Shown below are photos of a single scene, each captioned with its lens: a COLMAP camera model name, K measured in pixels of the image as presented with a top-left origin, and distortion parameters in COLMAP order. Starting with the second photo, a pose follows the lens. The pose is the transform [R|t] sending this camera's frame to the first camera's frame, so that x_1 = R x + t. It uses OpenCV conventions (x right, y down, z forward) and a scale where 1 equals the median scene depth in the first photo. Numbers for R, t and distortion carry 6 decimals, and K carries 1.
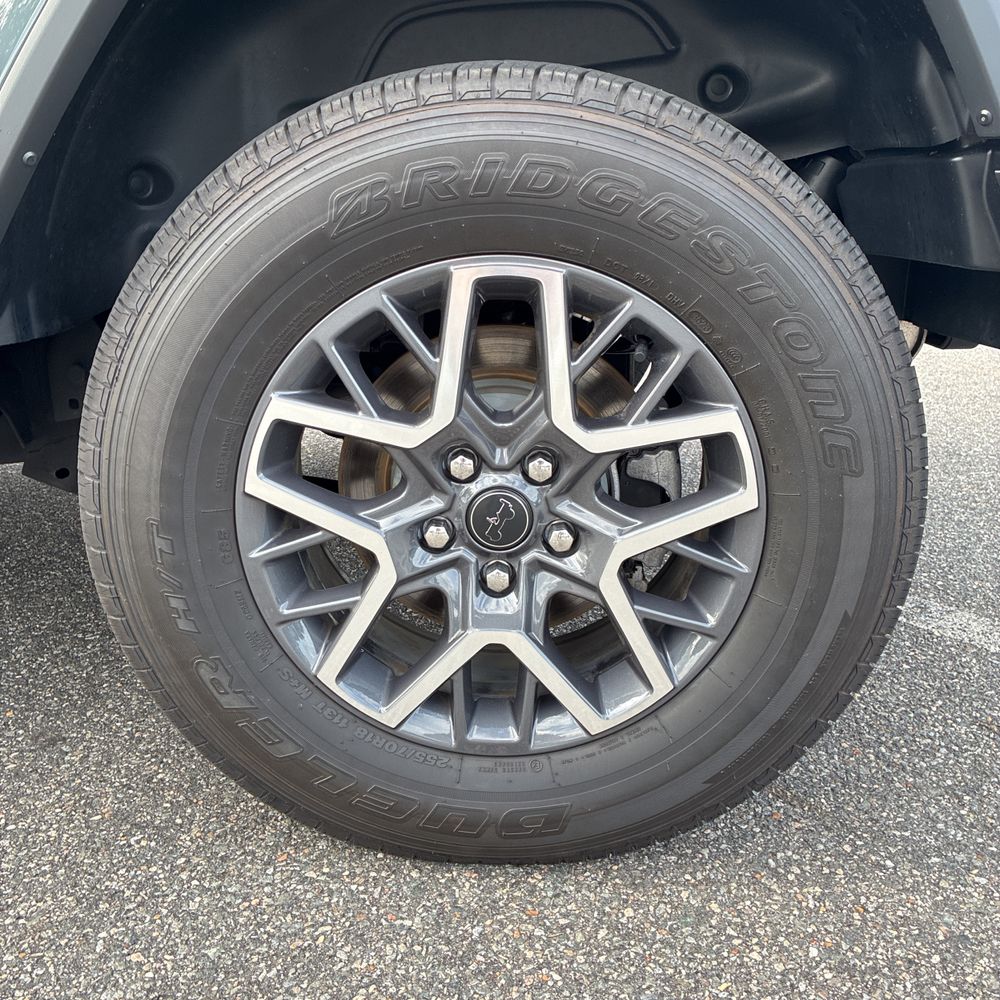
lens RADIAL K [[1022.7, 0, 495.7], [0, 1022.7, 486.4], [0, 0, 1]] dist [0.007749, 0.017007]
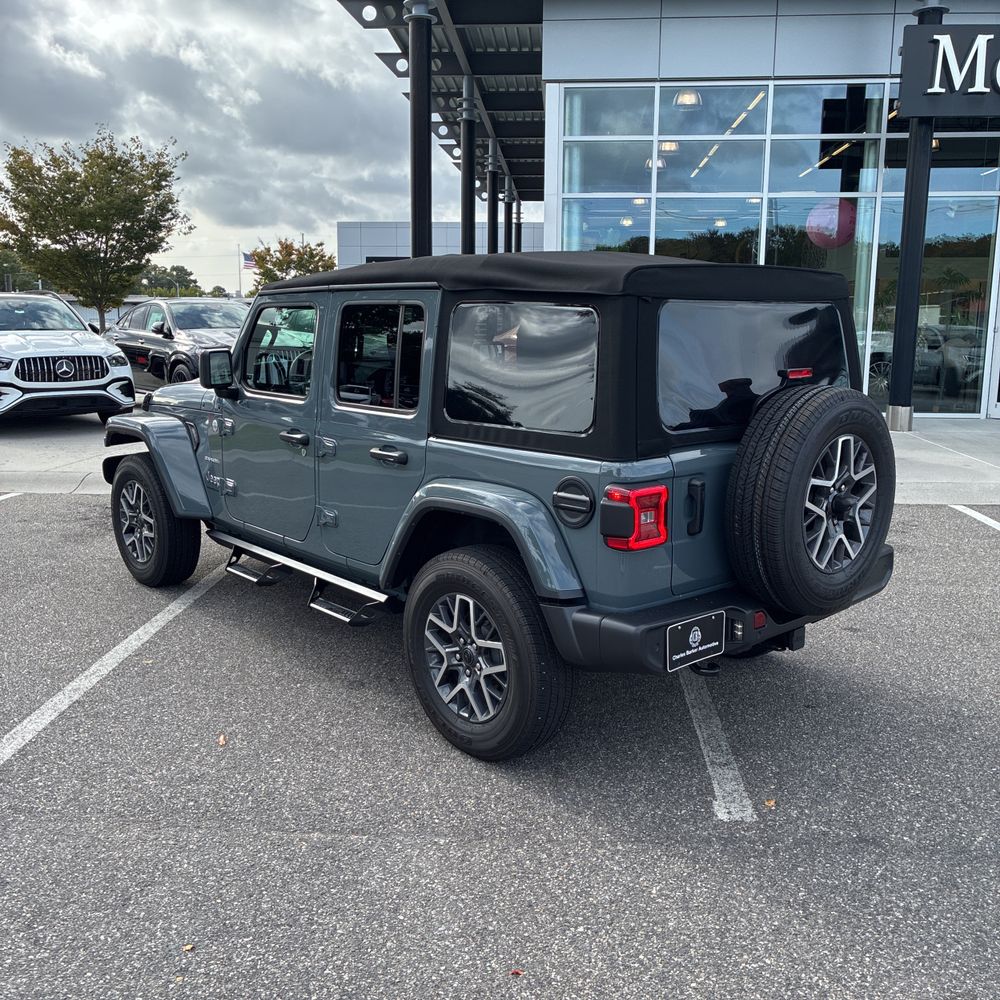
lens RADIAL K [[1008.5, 0, 479.5], [0, 1008.5, 502.8], [0, 0, 1]] dist [0.031857, -0.018907]
pose [[0.668683, 0.150904, -0.728073, 2.853117], [-0.229188, 0.973343, -0.008753, -0.536767], [0.707344, 0.172718, 0.685444, -1.786740]]
